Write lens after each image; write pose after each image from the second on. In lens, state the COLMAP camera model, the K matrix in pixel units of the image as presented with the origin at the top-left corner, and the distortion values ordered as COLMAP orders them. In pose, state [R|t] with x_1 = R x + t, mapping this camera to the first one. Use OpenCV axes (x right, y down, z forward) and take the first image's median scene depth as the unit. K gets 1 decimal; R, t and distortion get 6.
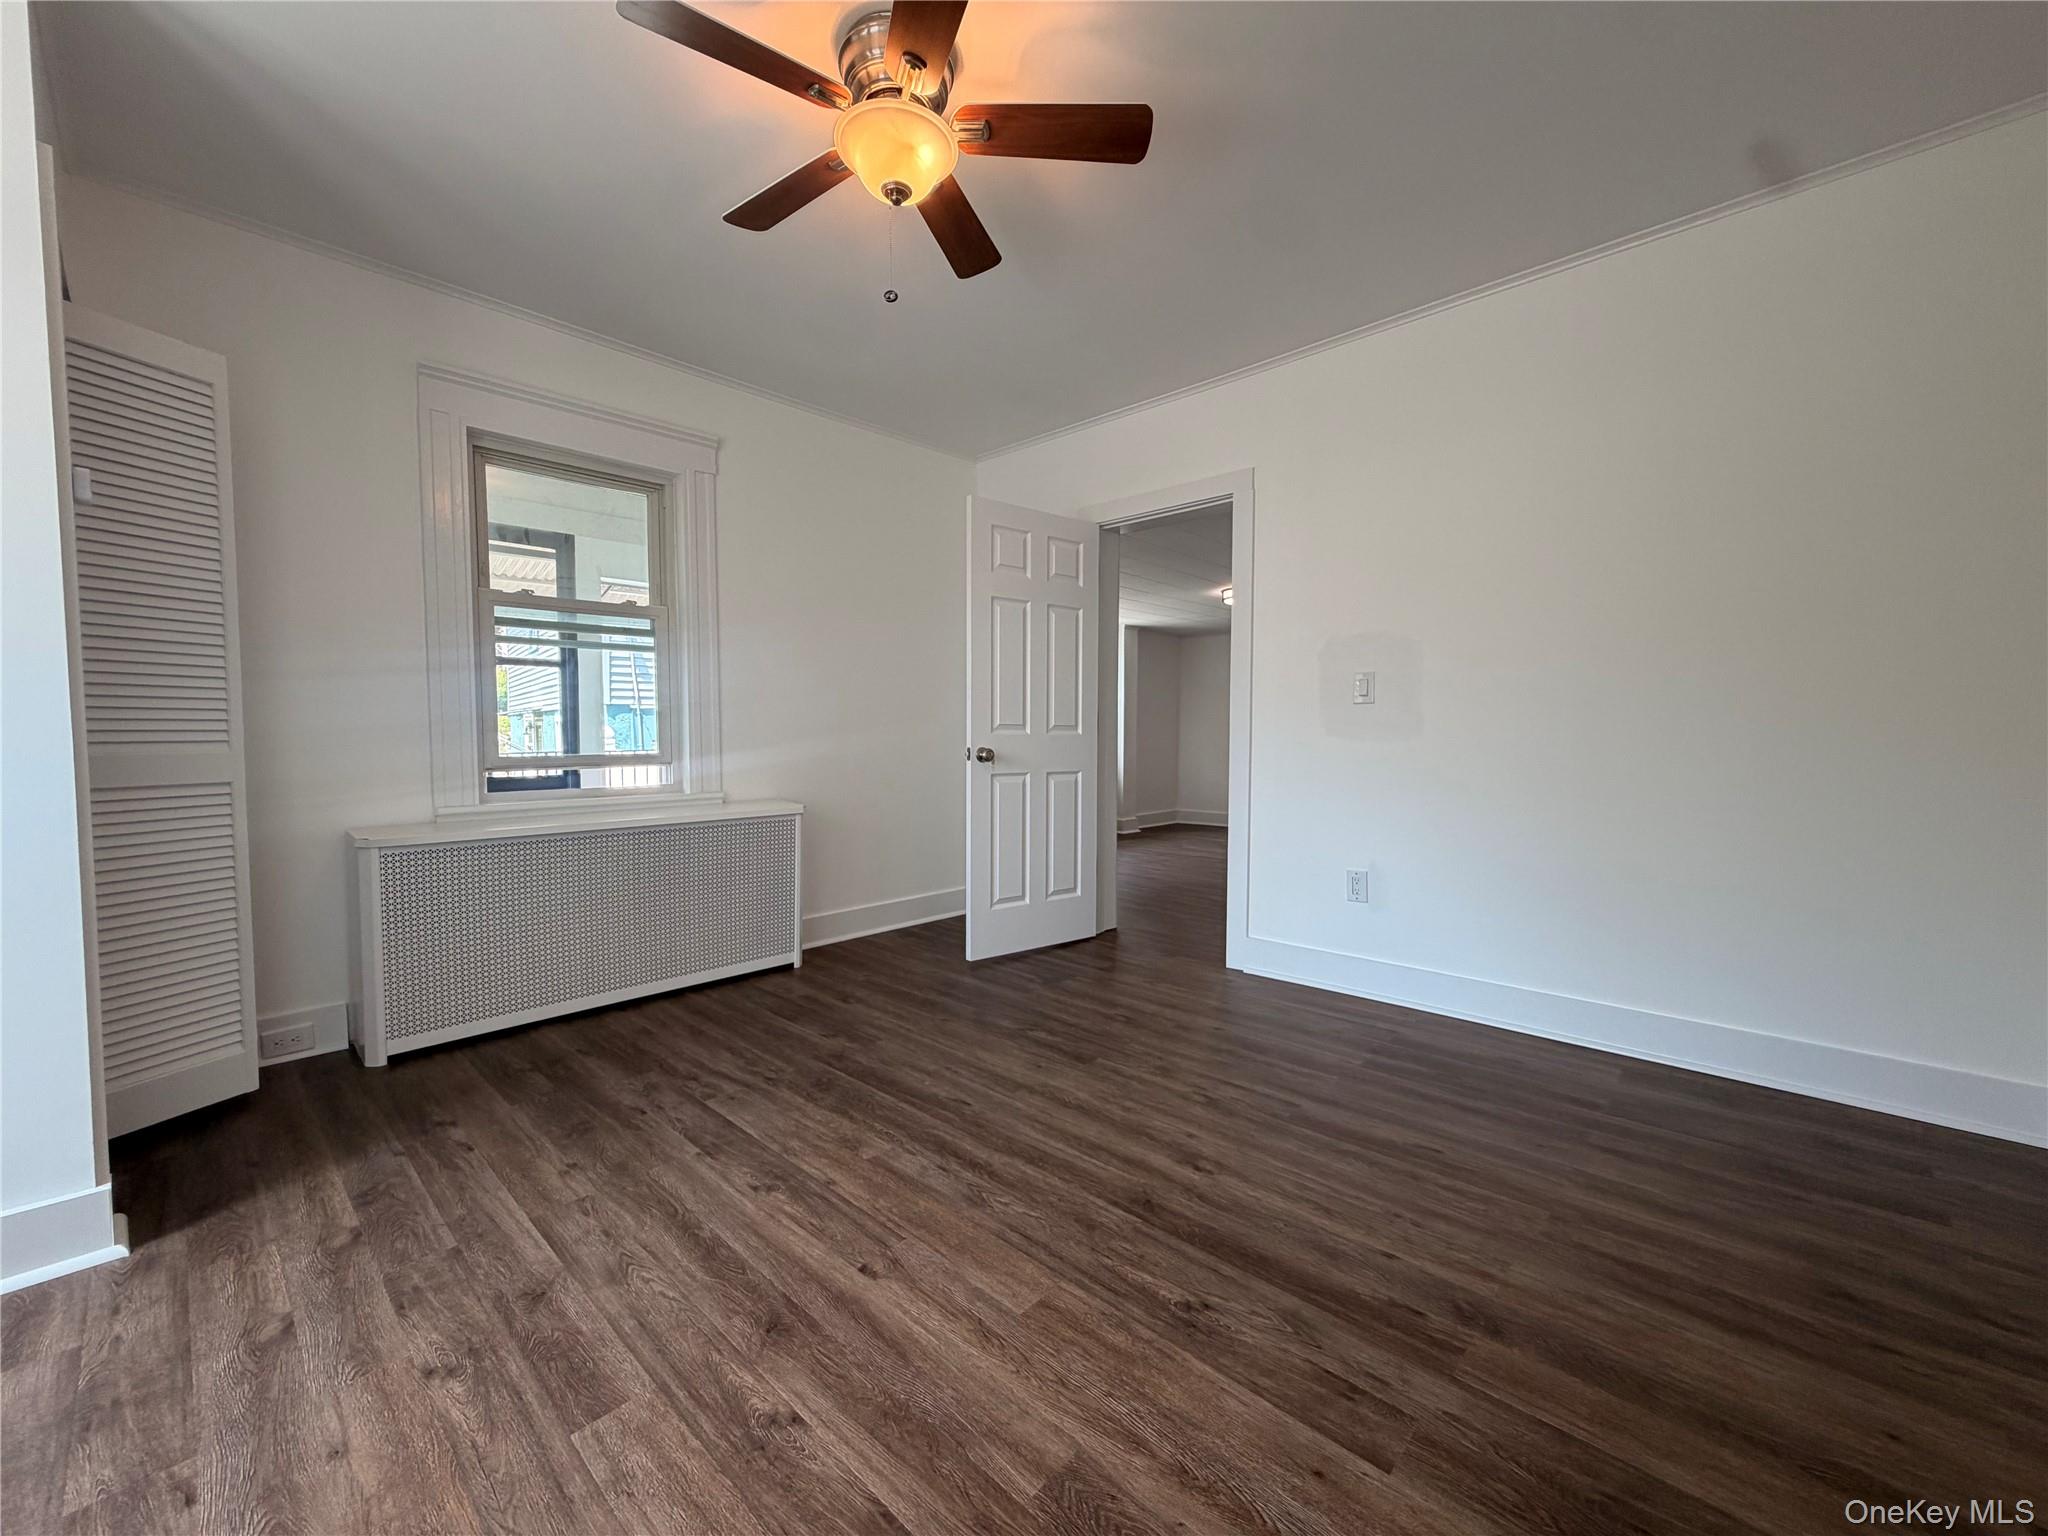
lens RADIAL K [[814.4, 0, 1023.9], [0, 814.4, 769.4], [0, 0, 1]] dist [-0.001188, 0.000158]
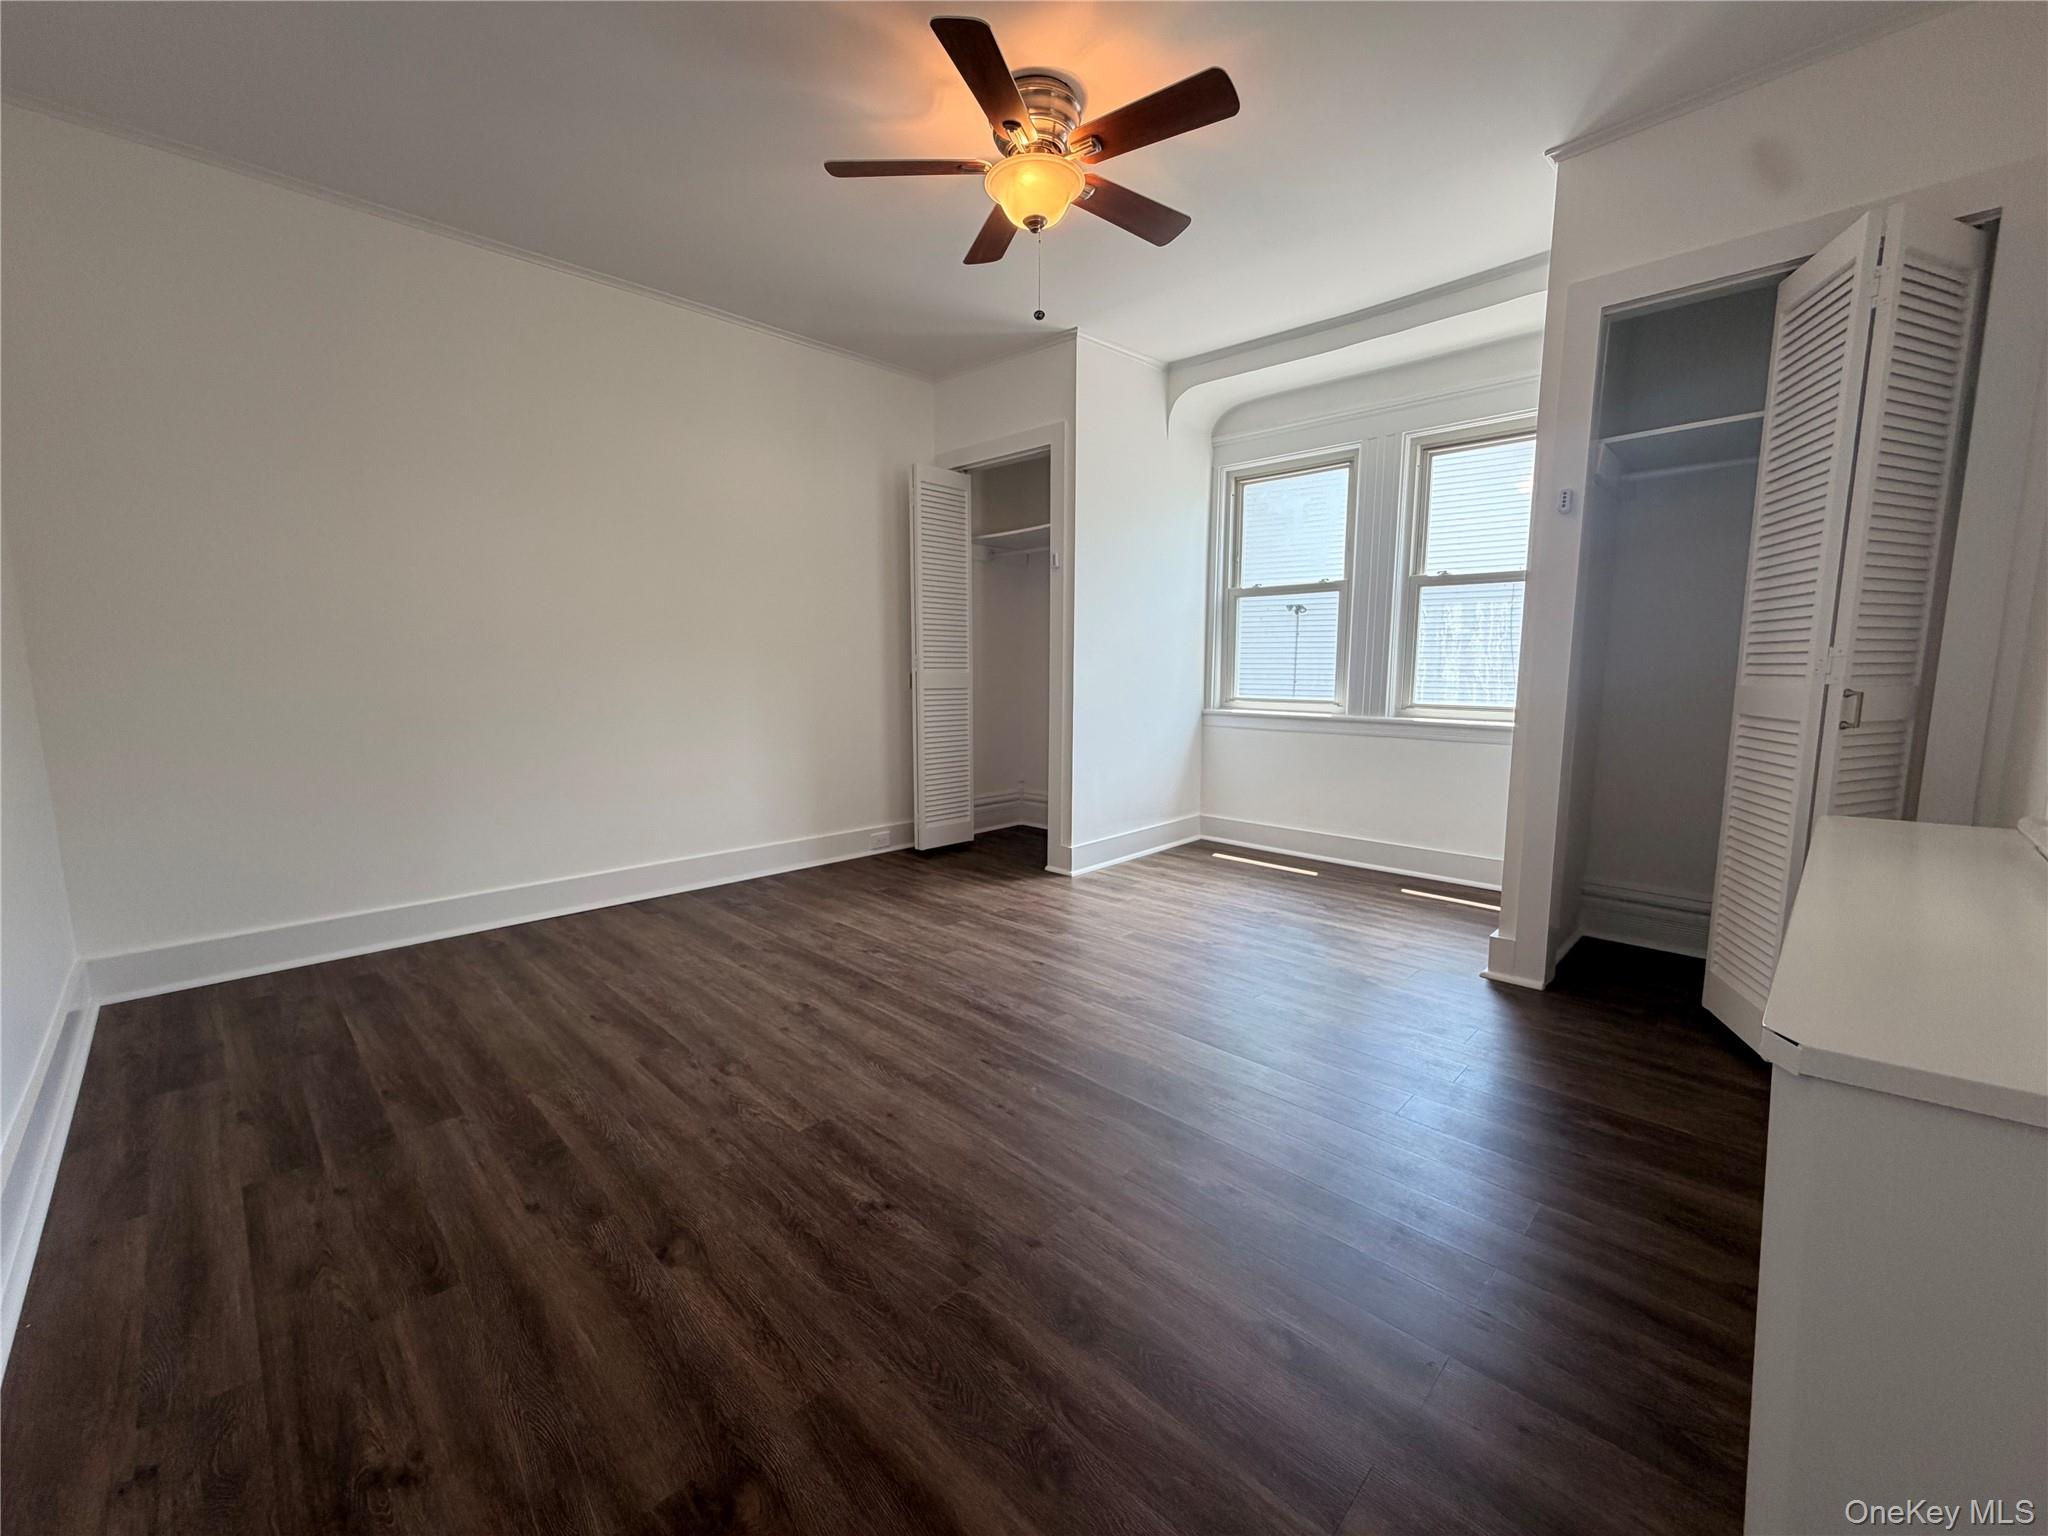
lens RADIAL K [[814.4, 0, 1023.4], [0, 814.4, 768.8], [0, 0, 1]] dist [-0.001188, 0.000158]
pose [[-0.999840, -0.002656, 0.017715, -0.155831], [0.000439, 0.985020, 0.172441, -0.104367], [-0.017907, 0.172421, -0.984861, 2.250337]]
